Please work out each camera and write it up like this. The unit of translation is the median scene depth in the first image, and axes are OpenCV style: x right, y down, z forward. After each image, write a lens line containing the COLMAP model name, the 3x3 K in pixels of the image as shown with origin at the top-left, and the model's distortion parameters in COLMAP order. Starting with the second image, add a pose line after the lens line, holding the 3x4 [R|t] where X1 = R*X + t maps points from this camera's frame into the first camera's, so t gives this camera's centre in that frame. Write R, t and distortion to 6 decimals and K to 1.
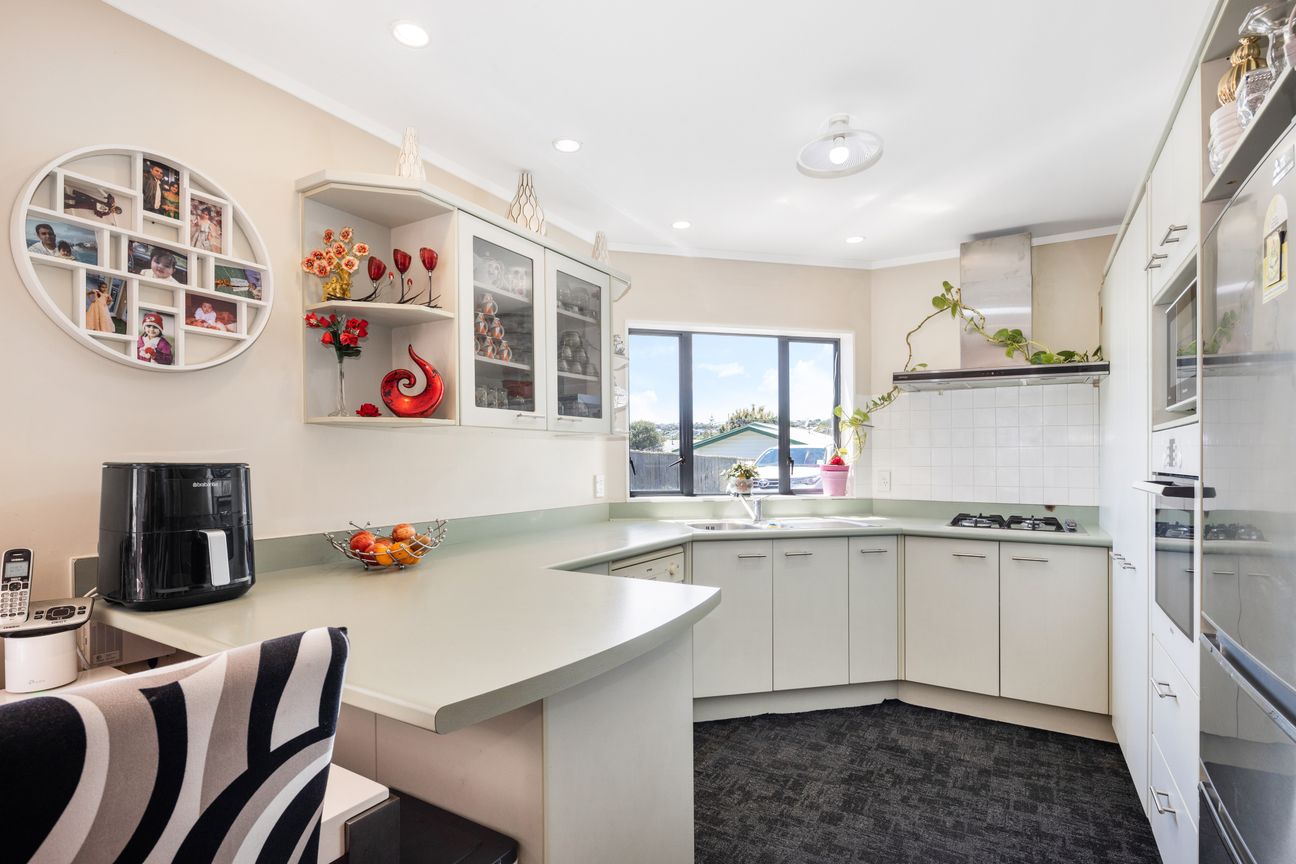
lens RADIAL K [[637.4, 0, 651.4], [0, 637.4, 464.3], [0, 0, 1]] dist [0.005172, -0.005663]
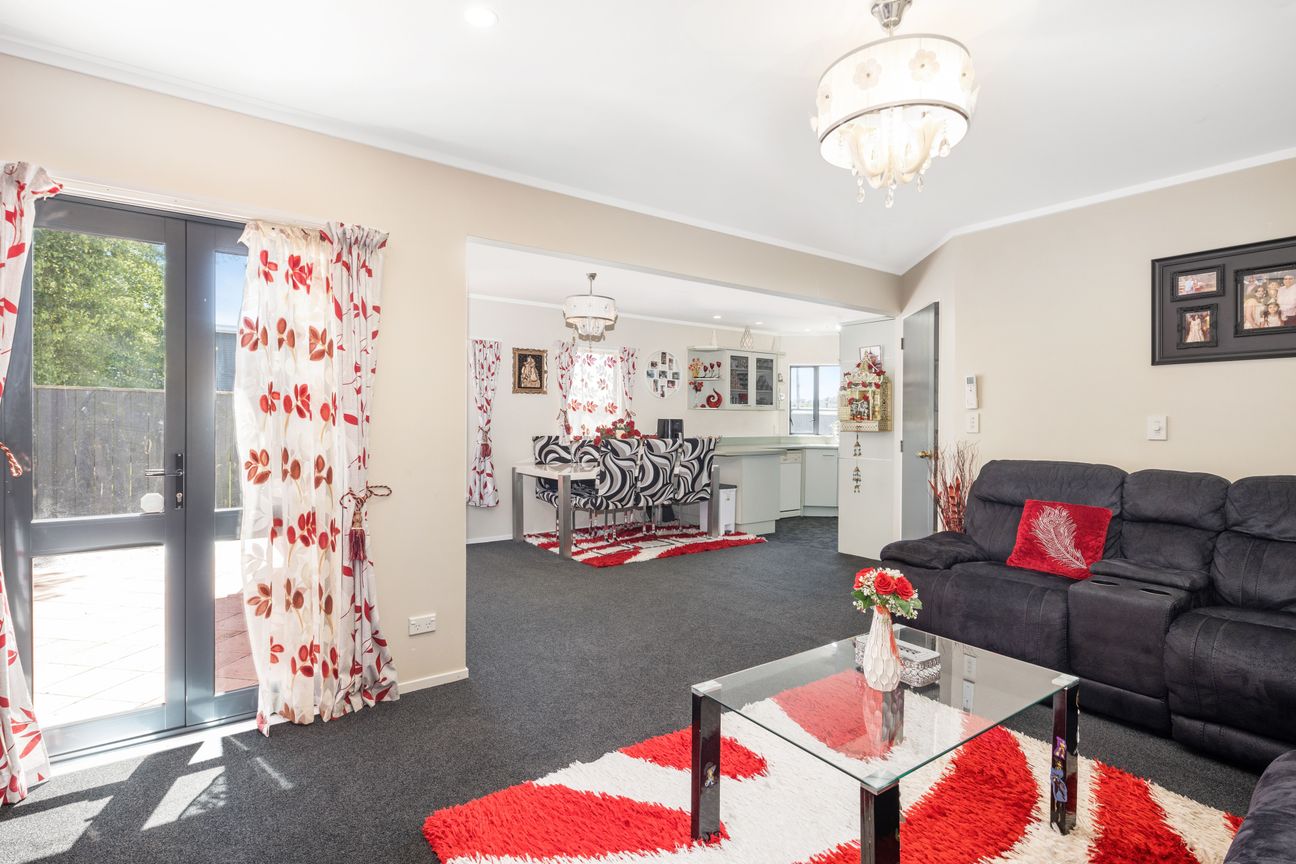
lens RADIAL K [[637.4, 0, 636.3], [0, 637.4, 431.8], [0, 0, 1]] dist [0.005172, -0.005663]
pose [[0.917629, 0.015888, -0.397121, 0.712390], [-0.011269, 0.999839, 0.013963, 0.022890], [0.397279, -0.008338, 0.917660, -2.679110]]
